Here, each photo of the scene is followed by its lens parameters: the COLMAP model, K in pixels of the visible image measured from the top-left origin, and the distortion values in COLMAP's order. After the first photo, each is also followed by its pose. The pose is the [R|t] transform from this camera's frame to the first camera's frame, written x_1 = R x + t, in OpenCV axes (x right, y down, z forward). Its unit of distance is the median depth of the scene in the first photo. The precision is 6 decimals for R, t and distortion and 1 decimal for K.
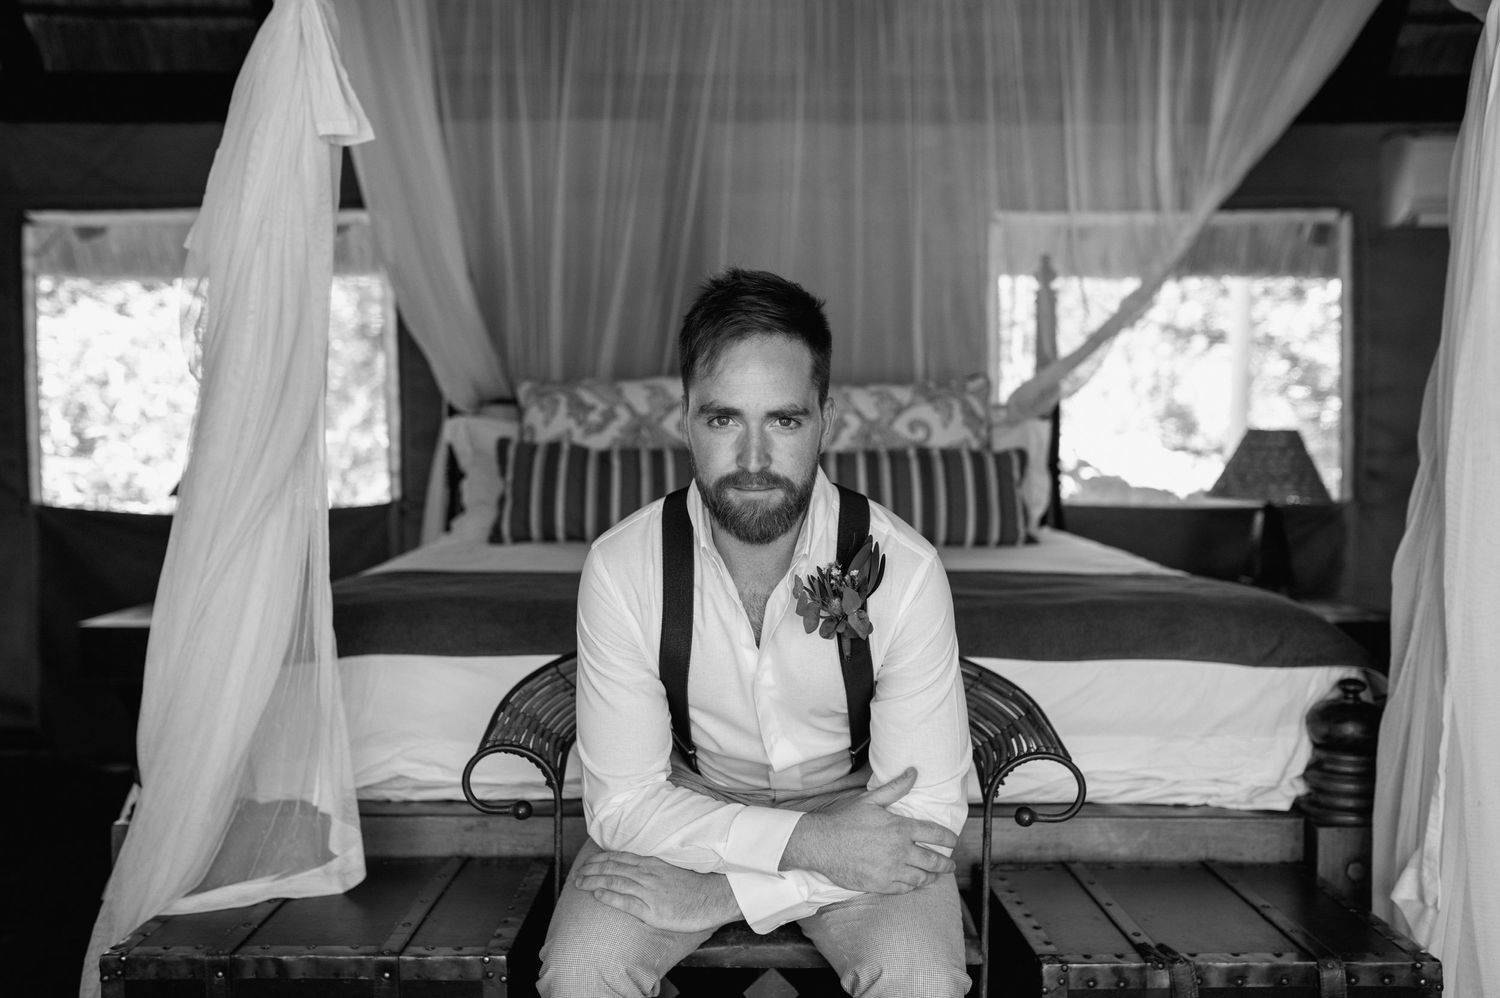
lens RADIAL K [[1430.6, 0, 750.0], [0, 1430.6, 499.0], [0, 0, 1]] dist [0.008263, 0.033402]
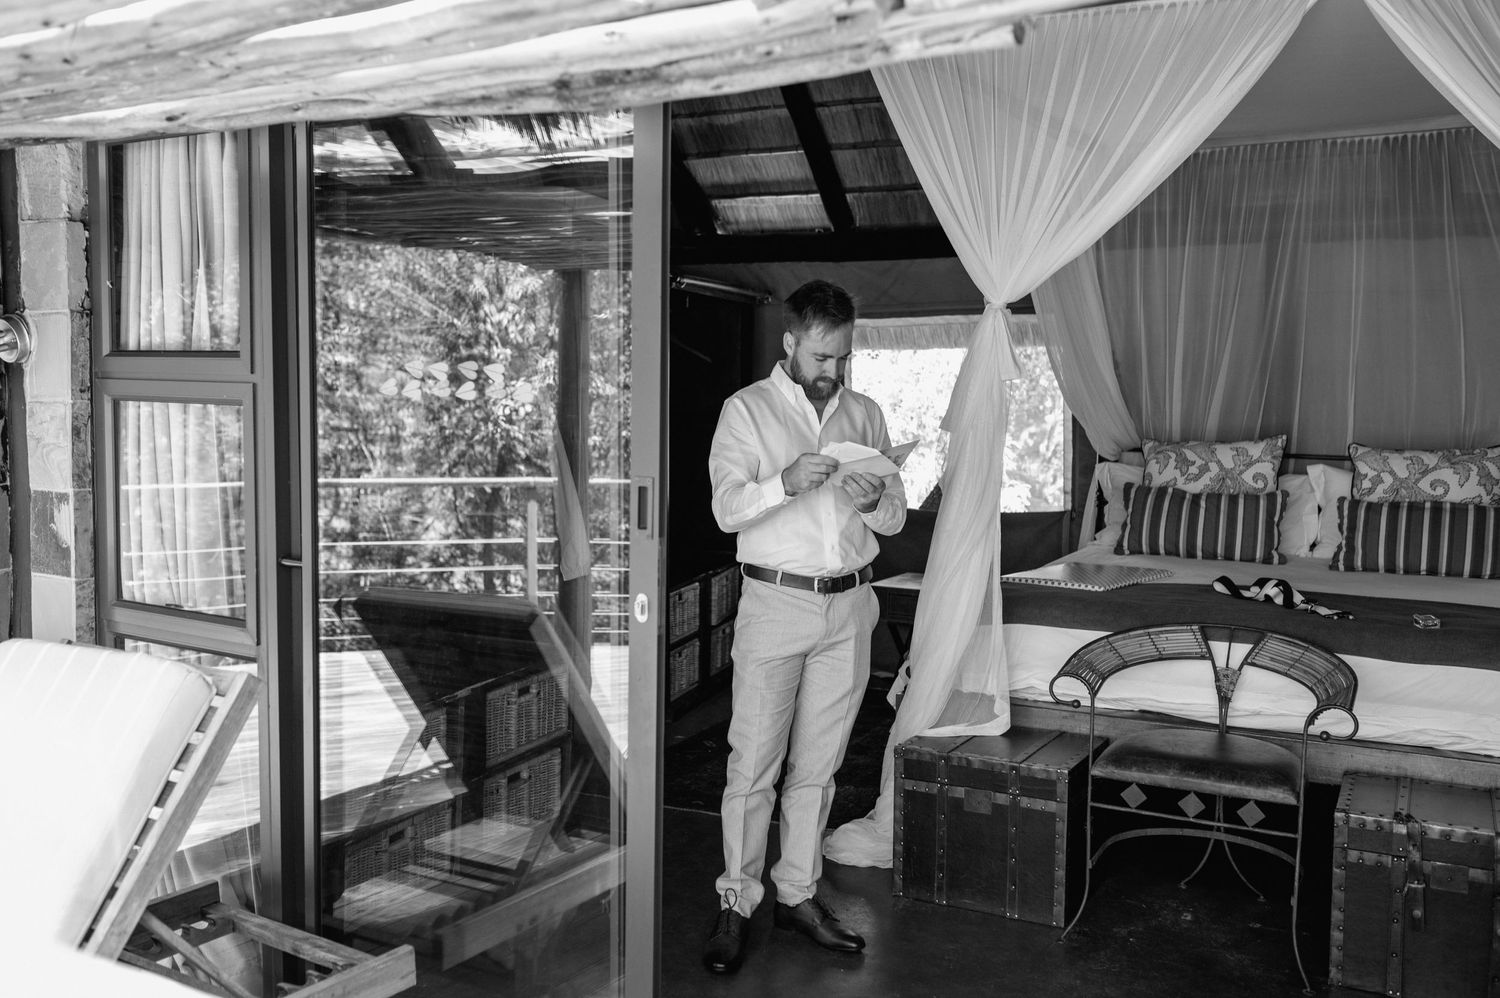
lens RADIAL K [[1437.8, 0, 748.1], [0, 1437.8, 511.8], [0, 0, 1]] dist [0.008138, 0.037562]
pose [[0.879686, 0.050065, -0.472913, 0.204289], [-0.028303, 0.998192, 0.053025, -0.085399], [0.474712, -0.033261, 0.879512, -0.556707]]
